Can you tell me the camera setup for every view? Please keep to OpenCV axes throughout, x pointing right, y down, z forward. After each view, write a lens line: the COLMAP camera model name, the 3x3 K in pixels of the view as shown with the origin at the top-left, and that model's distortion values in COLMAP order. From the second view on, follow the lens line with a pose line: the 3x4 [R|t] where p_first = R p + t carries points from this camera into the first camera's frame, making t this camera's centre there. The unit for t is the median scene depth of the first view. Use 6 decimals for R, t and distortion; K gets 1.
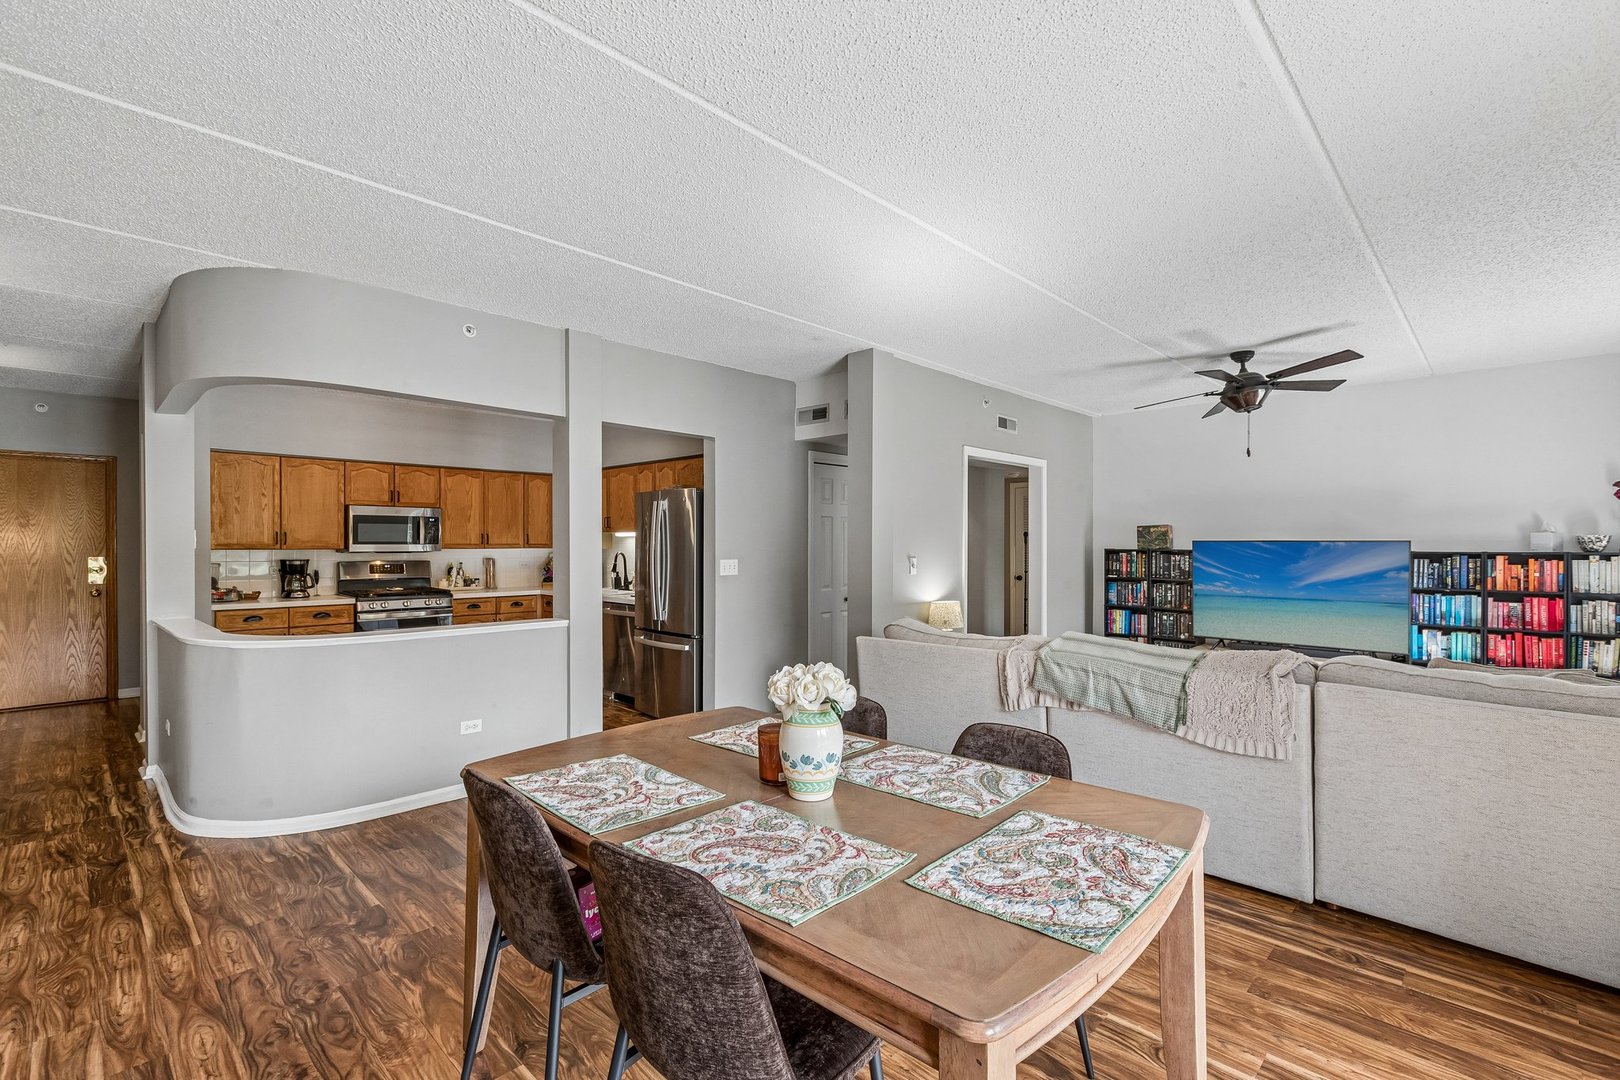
lens RADIAL K [[741.3, 0, 814.6], [0, 741.3, 548.4], [0, 0, 1]] dist [0.001724, -0.001592]
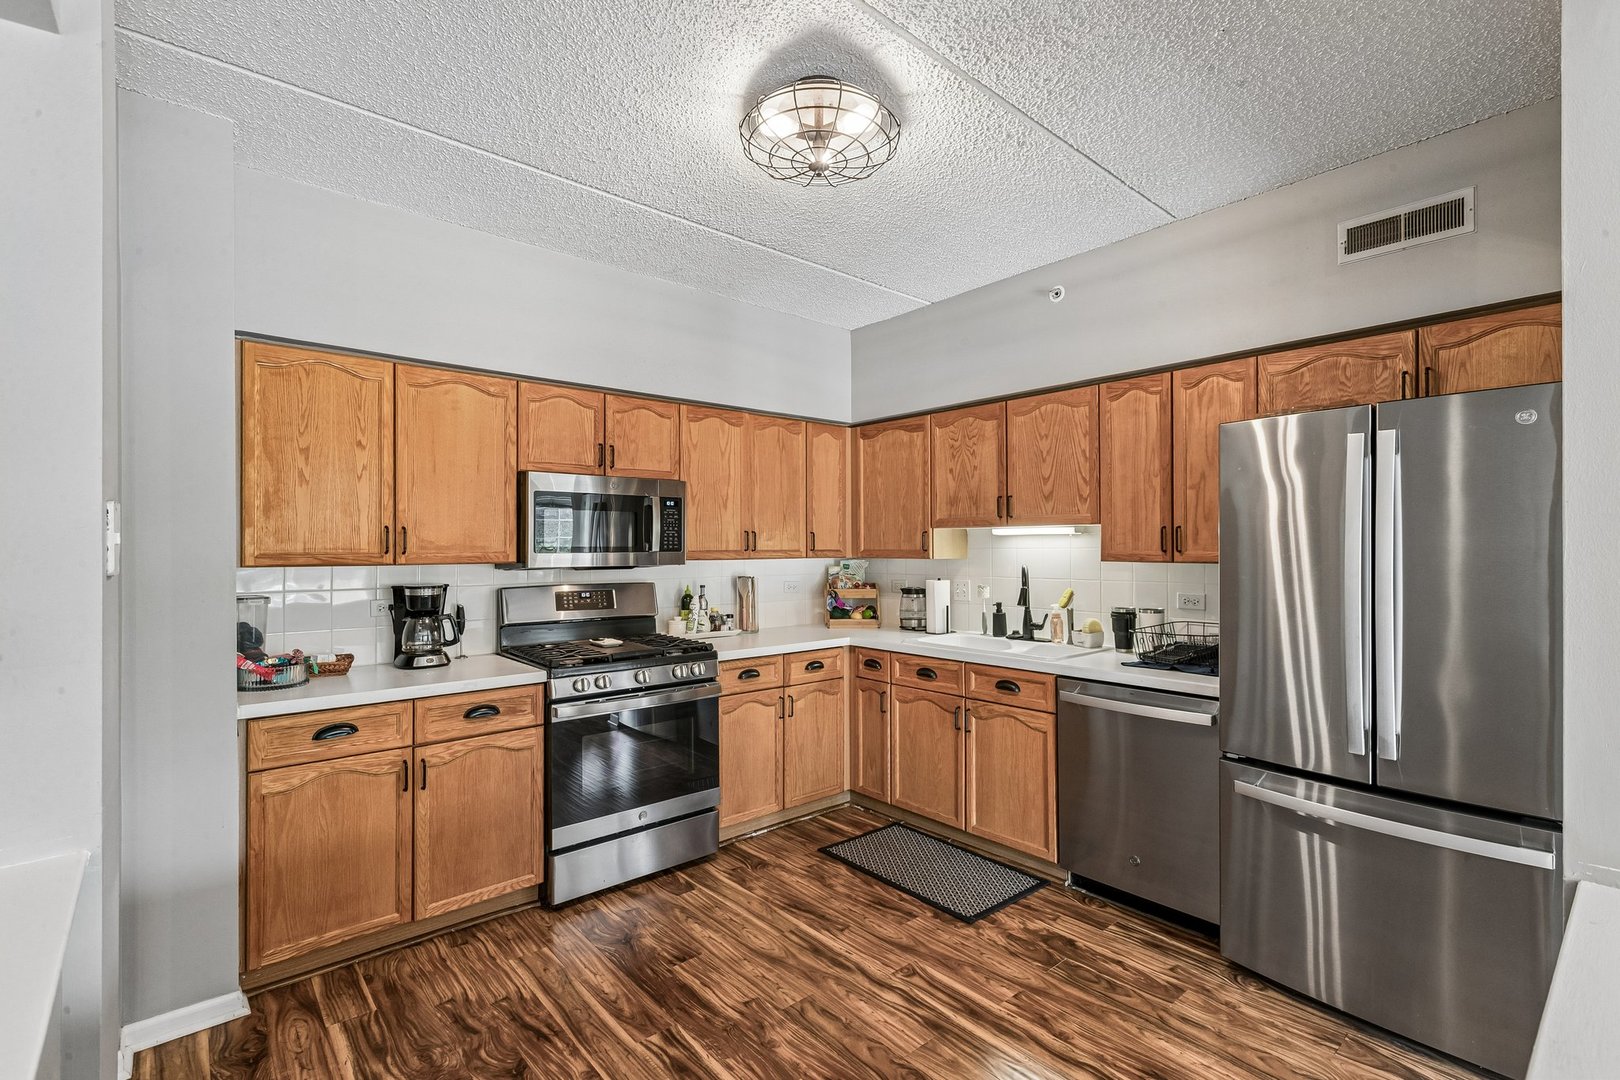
lens RADIAL K [[741.3, 0, 803.6], [0, 741.3, 544.8], [0, 0, 1]] dist [0.001724, -0.001592]
pose [[0.995505, -0.005985, -0.094516, -0.405097], [0.004806, 0.999908, -0.012695, -0.003735], [0.094583, 0.012184, 0.995442, 0.541248]]
